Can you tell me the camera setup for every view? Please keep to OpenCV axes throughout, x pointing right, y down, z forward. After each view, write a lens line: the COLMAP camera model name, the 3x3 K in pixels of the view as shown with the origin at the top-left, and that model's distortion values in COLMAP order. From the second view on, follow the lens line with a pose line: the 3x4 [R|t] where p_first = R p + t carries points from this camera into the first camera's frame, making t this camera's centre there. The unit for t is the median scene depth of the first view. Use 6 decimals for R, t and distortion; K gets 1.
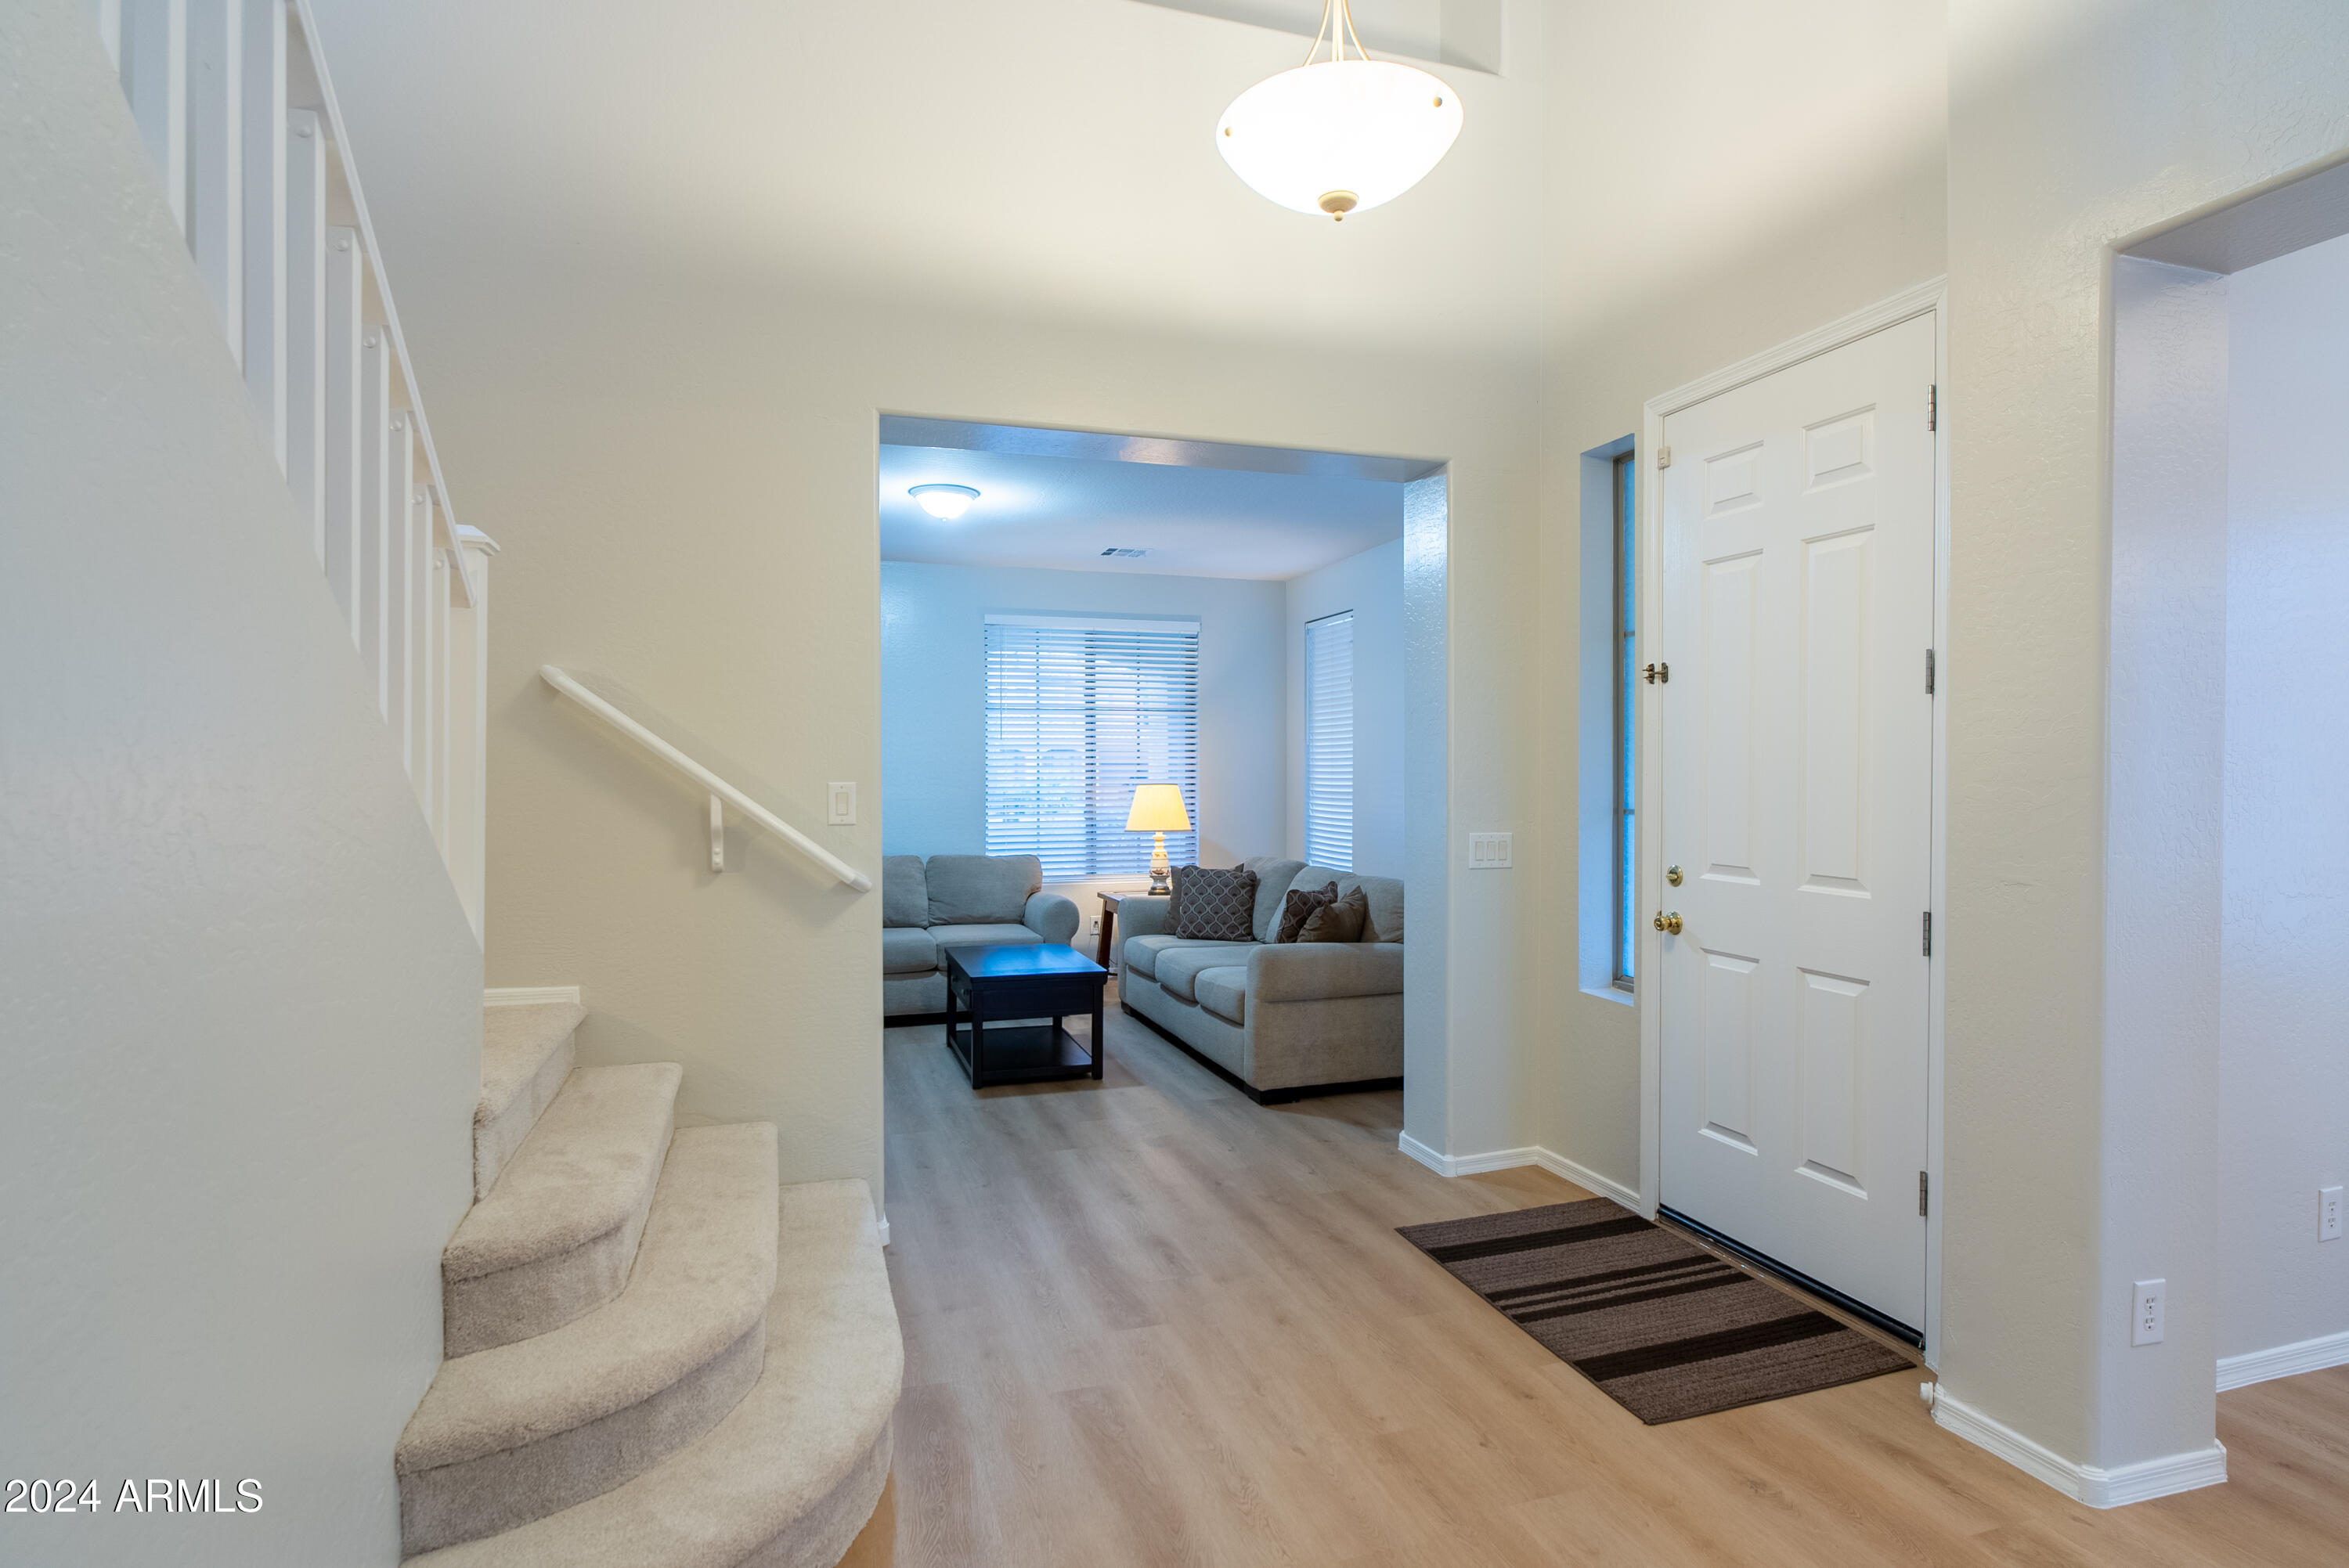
lens RADIAL K [[1200.0, 0, 1182.2], [0, 1200.0, 789.8], [0, 0, 1]] dist [-0.003769, -0.000499]
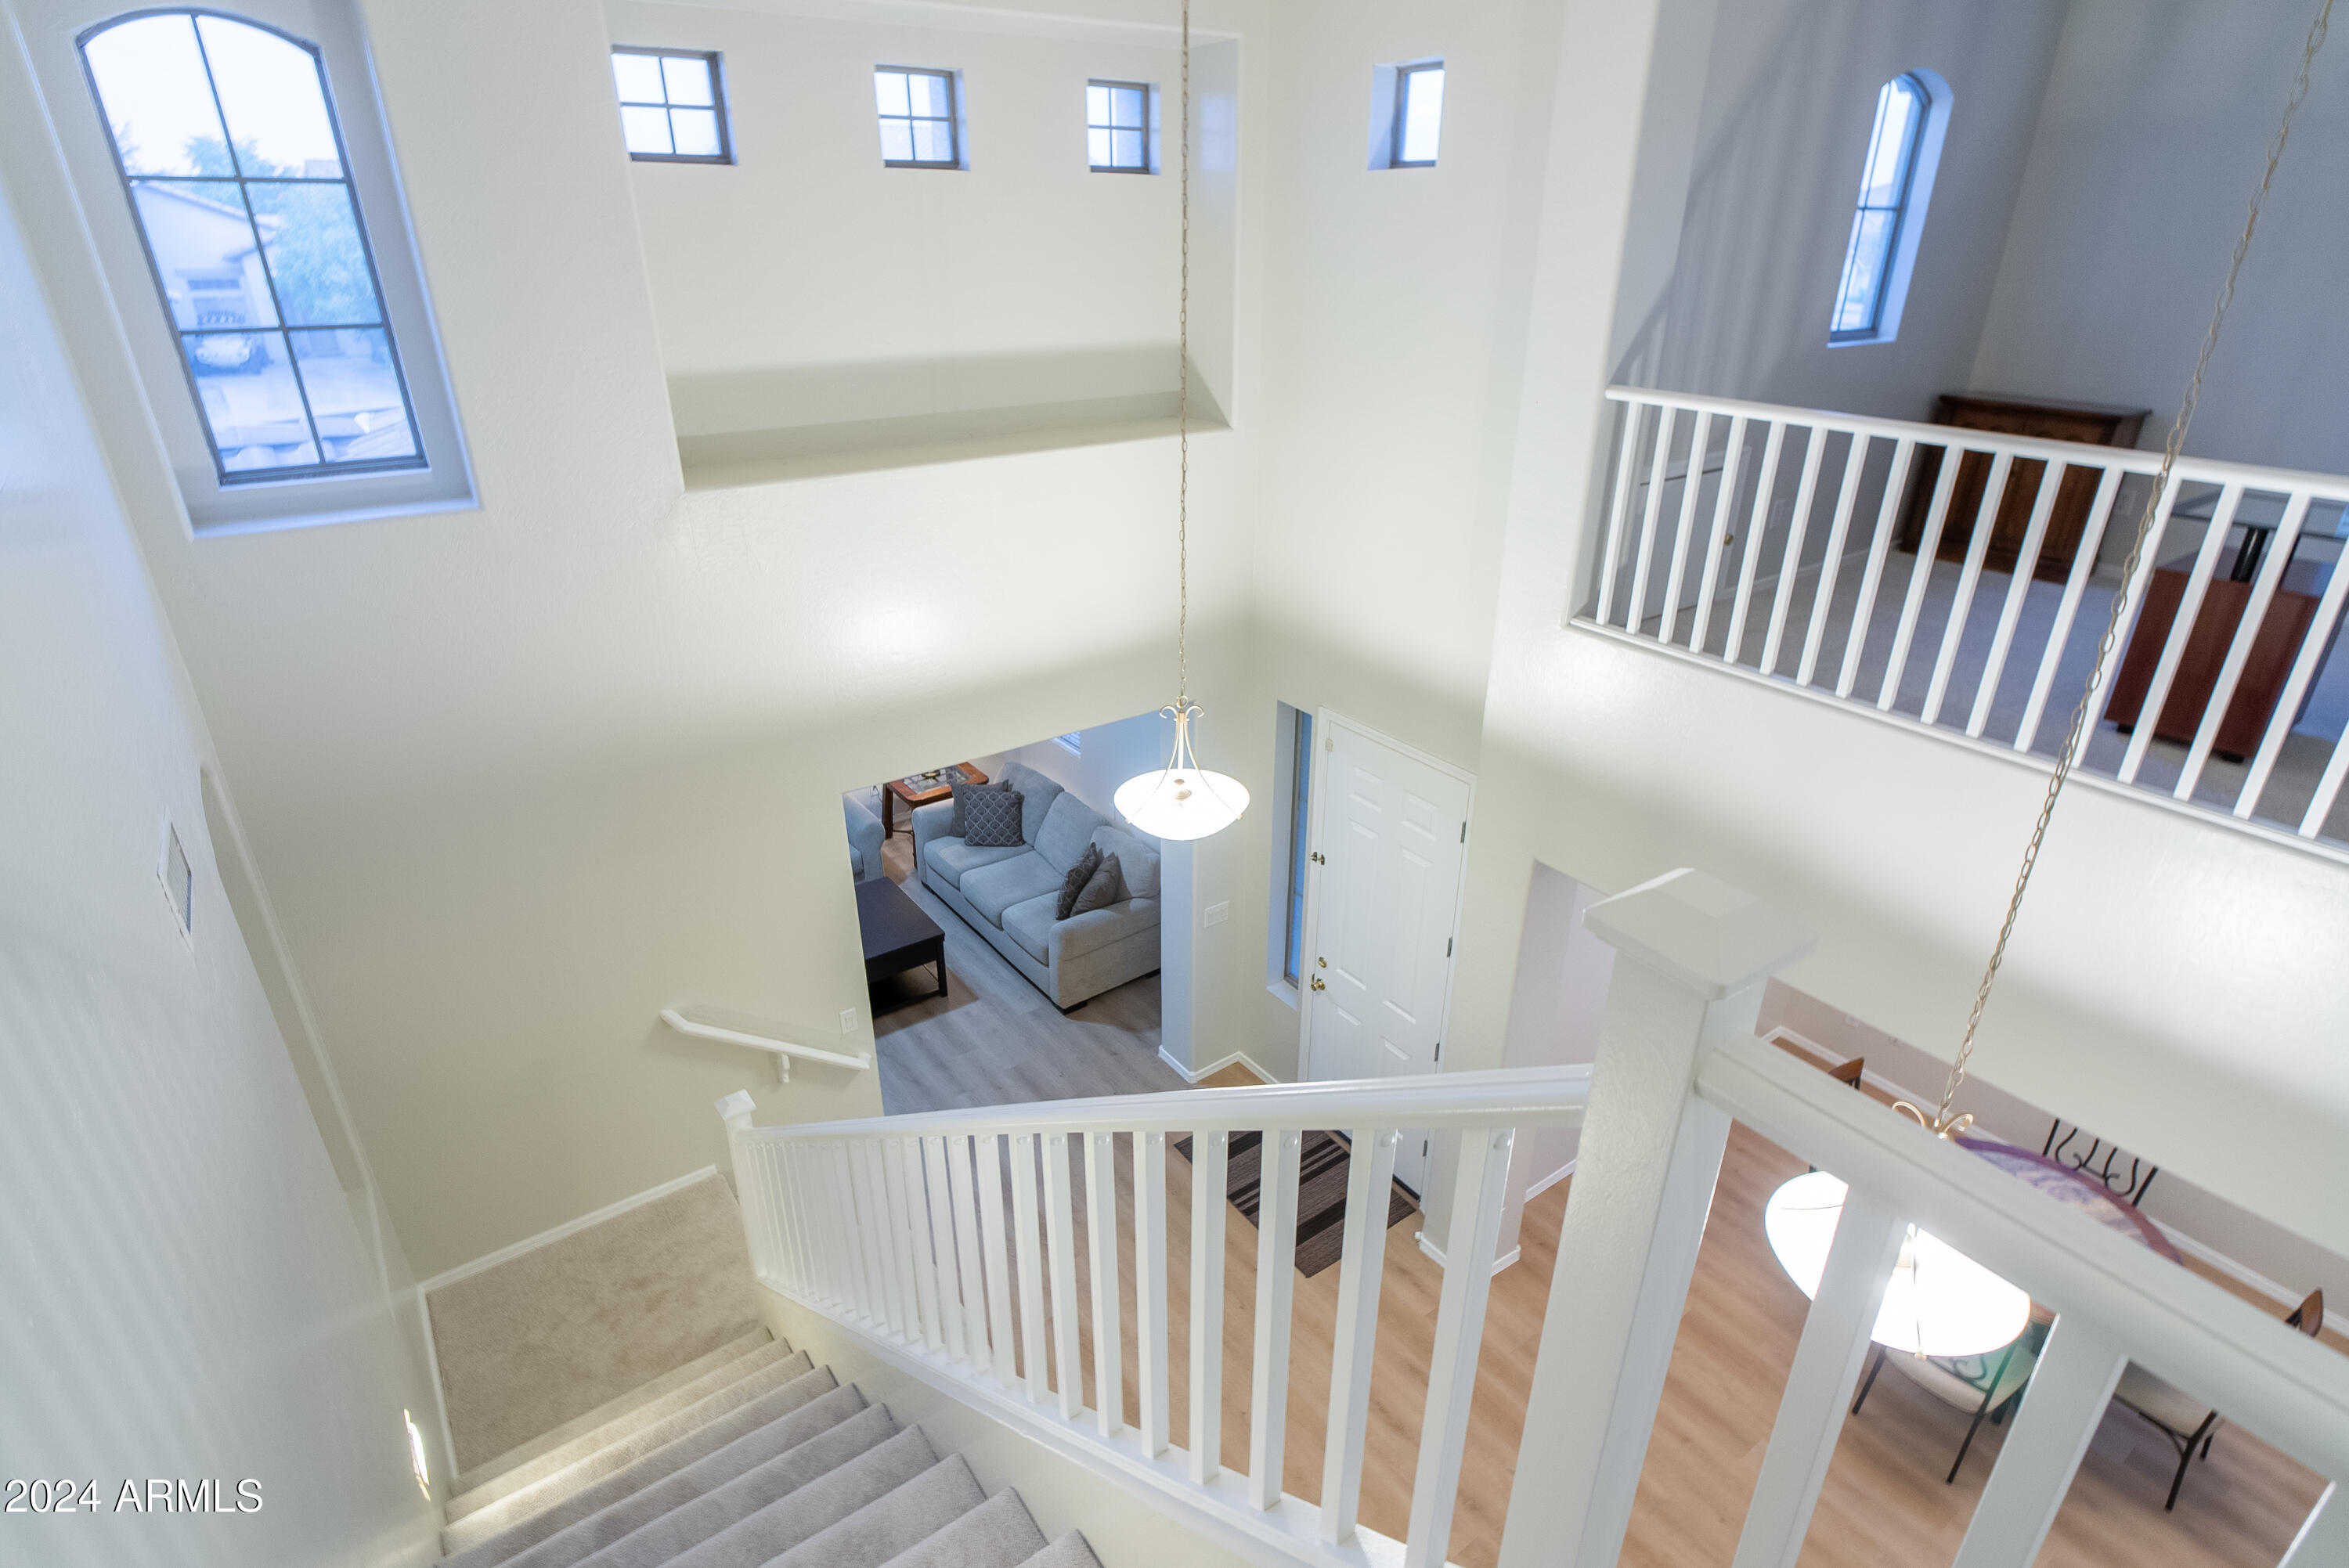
lens RADIAL K [[1200.0, 0, 1182.2], [0, 1200.0, 789.8], [0, 0, 1]] dist [-0.003769, -0.000499]
pose [[0.951807, -0.129456, 0.278037, -0.219311], [0.000692, 0.907455, 0.420148, -0.783470], [-0.306697, -0.399707, 0.863812, -0.330782]]
